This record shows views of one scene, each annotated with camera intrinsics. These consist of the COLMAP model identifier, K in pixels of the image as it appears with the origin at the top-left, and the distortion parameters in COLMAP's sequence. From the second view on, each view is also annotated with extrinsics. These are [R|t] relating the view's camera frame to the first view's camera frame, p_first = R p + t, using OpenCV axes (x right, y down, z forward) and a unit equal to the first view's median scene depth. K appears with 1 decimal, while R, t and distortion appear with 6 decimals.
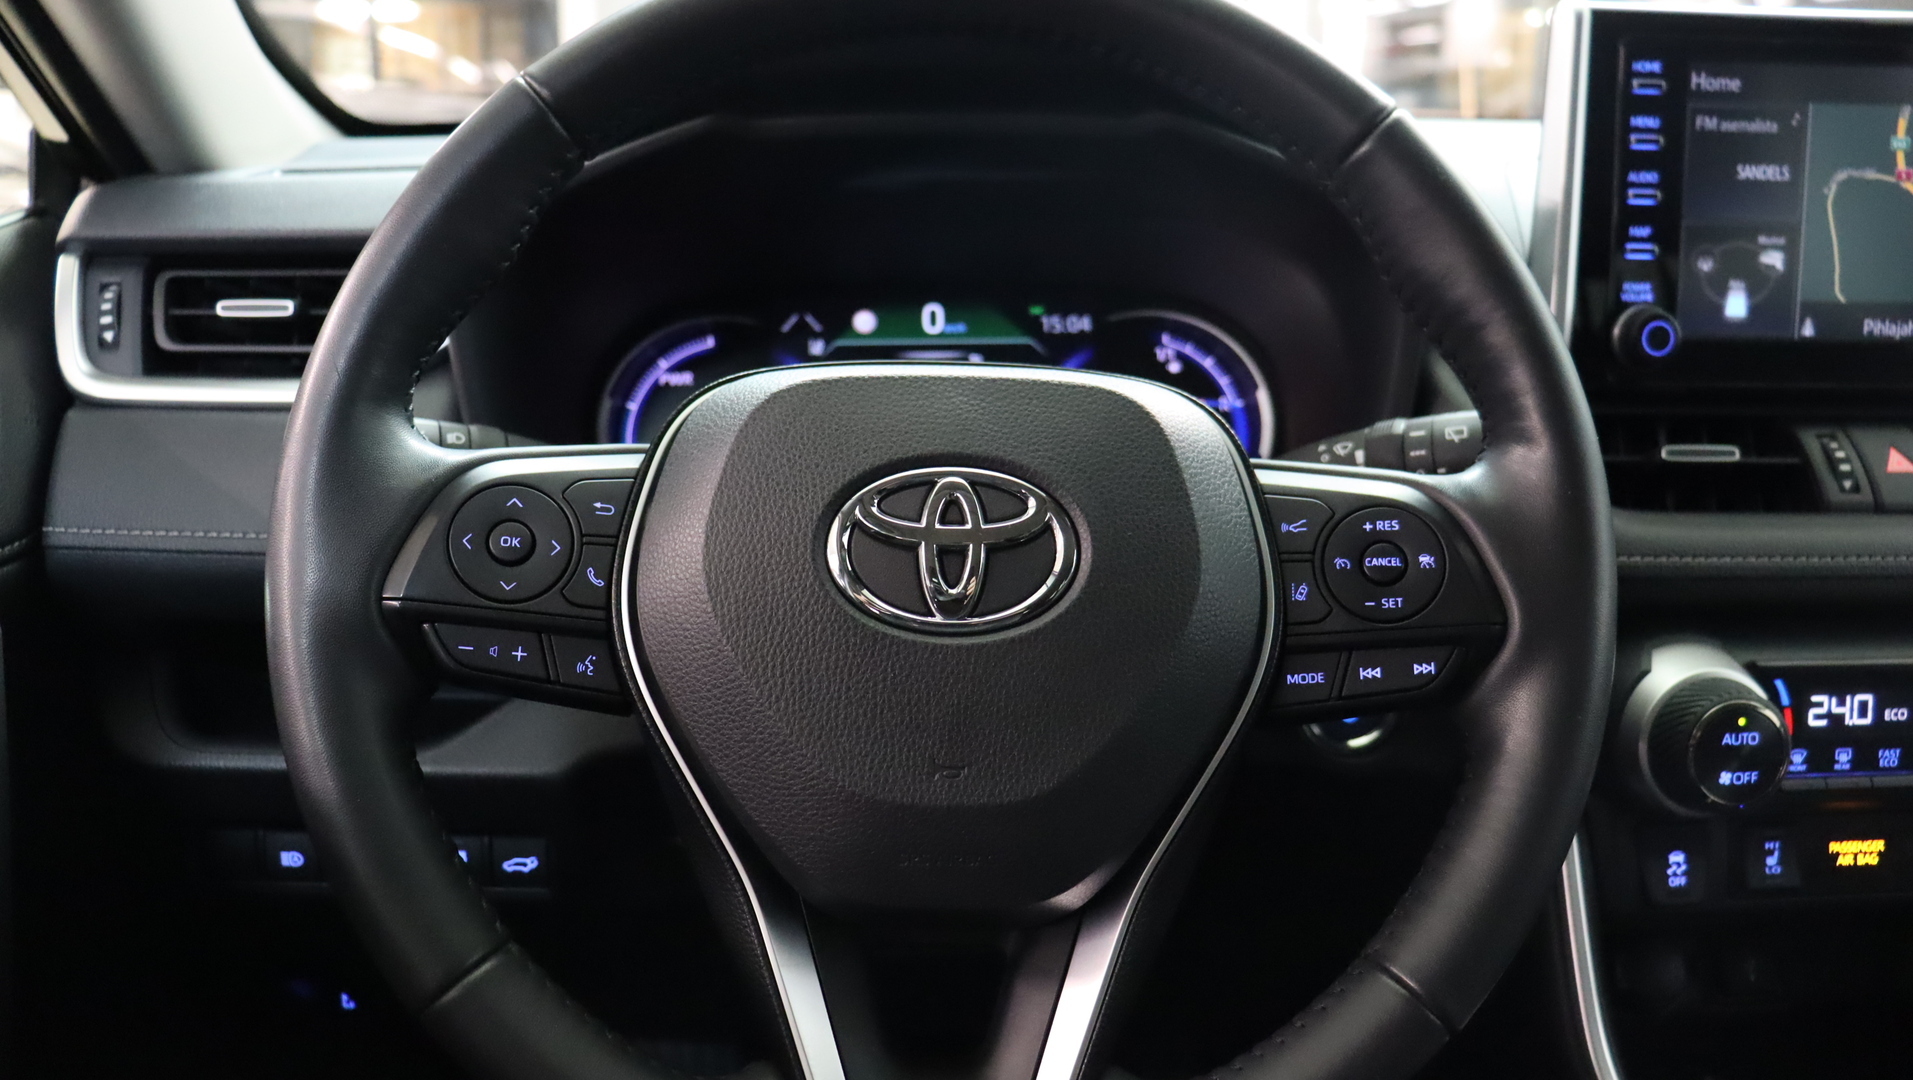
lens RADIAL K [[1559.8, 0, 979.6], [0, 1559.8, 558.2], [0, 0, 1]] dist [-0.176651, 0.139303]
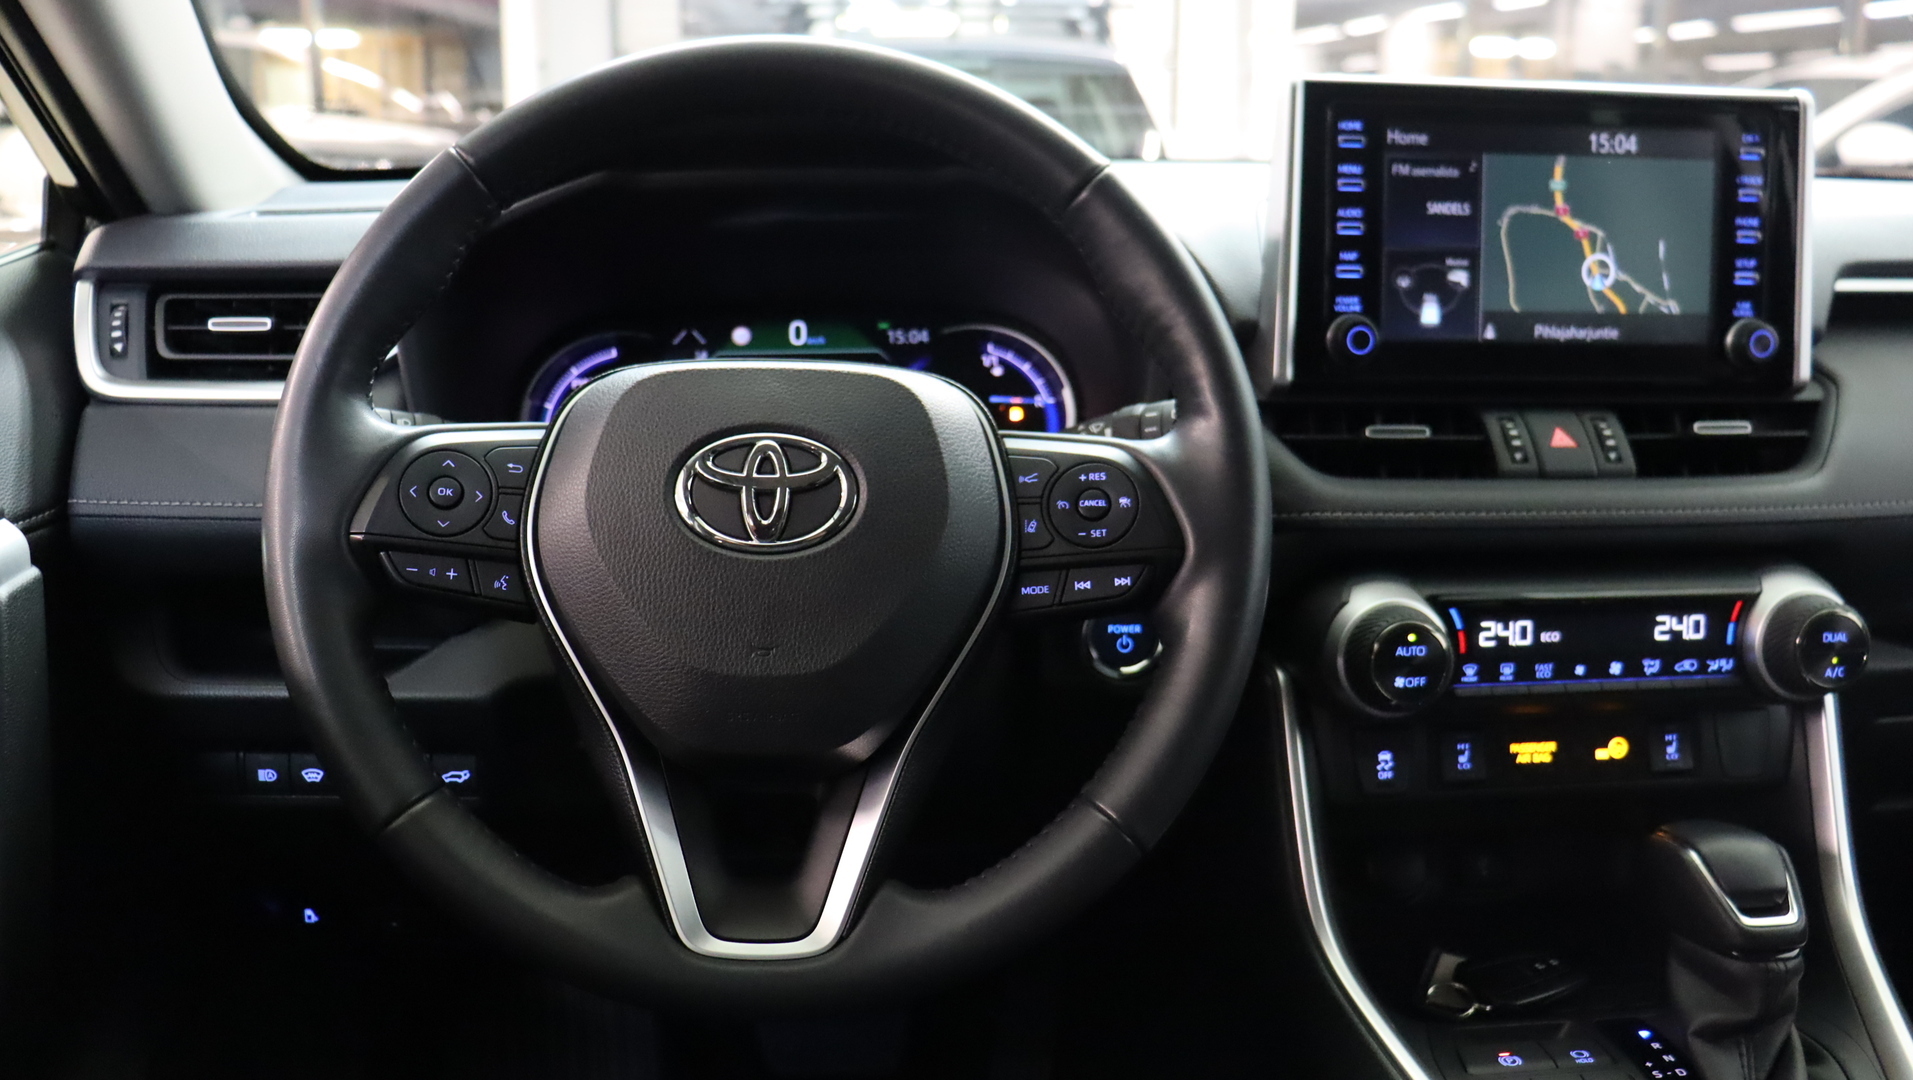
lens RADIAL K [[1559.8, 0, 979.6], [0, 1559.8, 558.2], [0, 0, 1]] dist [-0.176651, 0.139303]
pose [[0.999402, -0.007341, 0.033777, 0.089275], [0.007910, 0.999828, -0.016747, 0.055336], [-0.033649, 0.017004, 0.999289, -0.270455]]
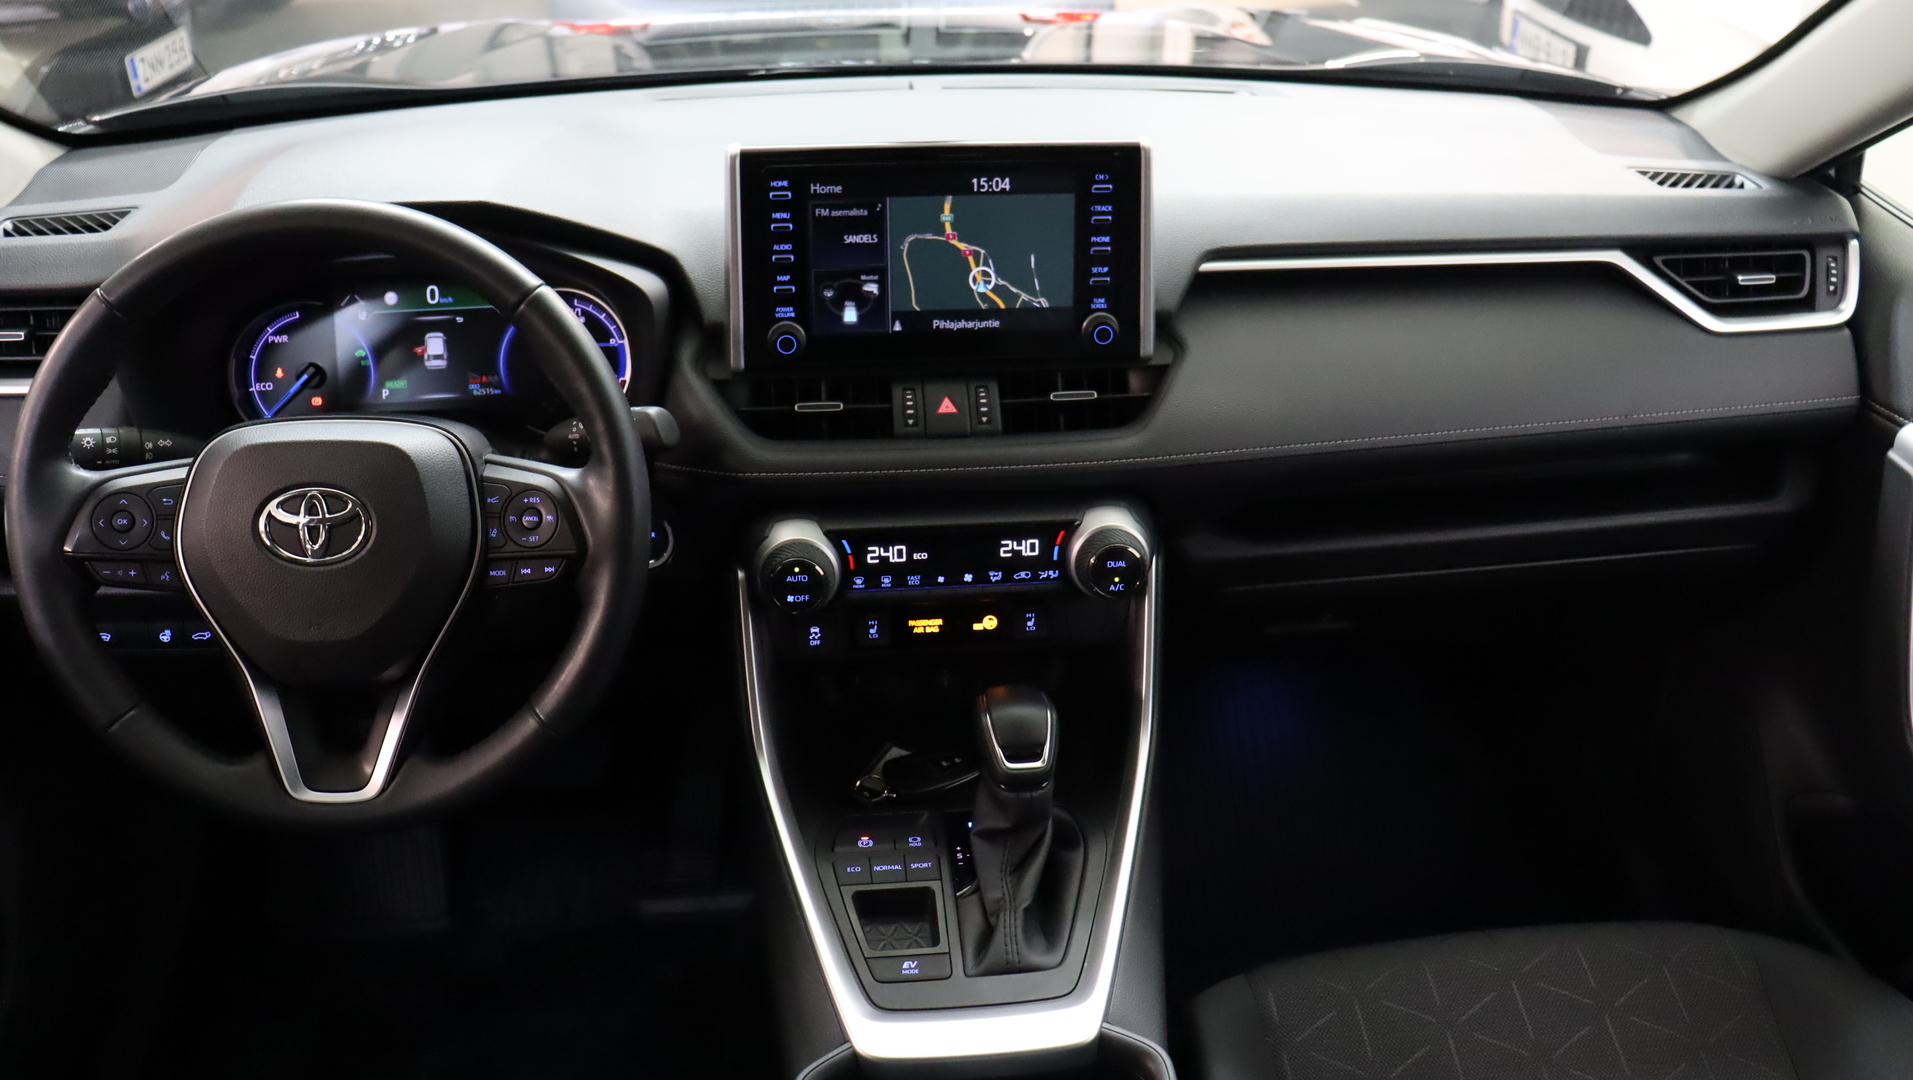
lens RADIAL K [[1559.8, 0, 979.6], [0, 1559.8, 558.2], [0, 0, 1]] dist [-0.176651, 0.139303]
pose [[0.998646, -0.019435, 0.048251, 0.587500], [0.007314, 0.970832, 0.239650, -0.337093], [-0.051501, -0.238973, 0.969660, -0.815161]]
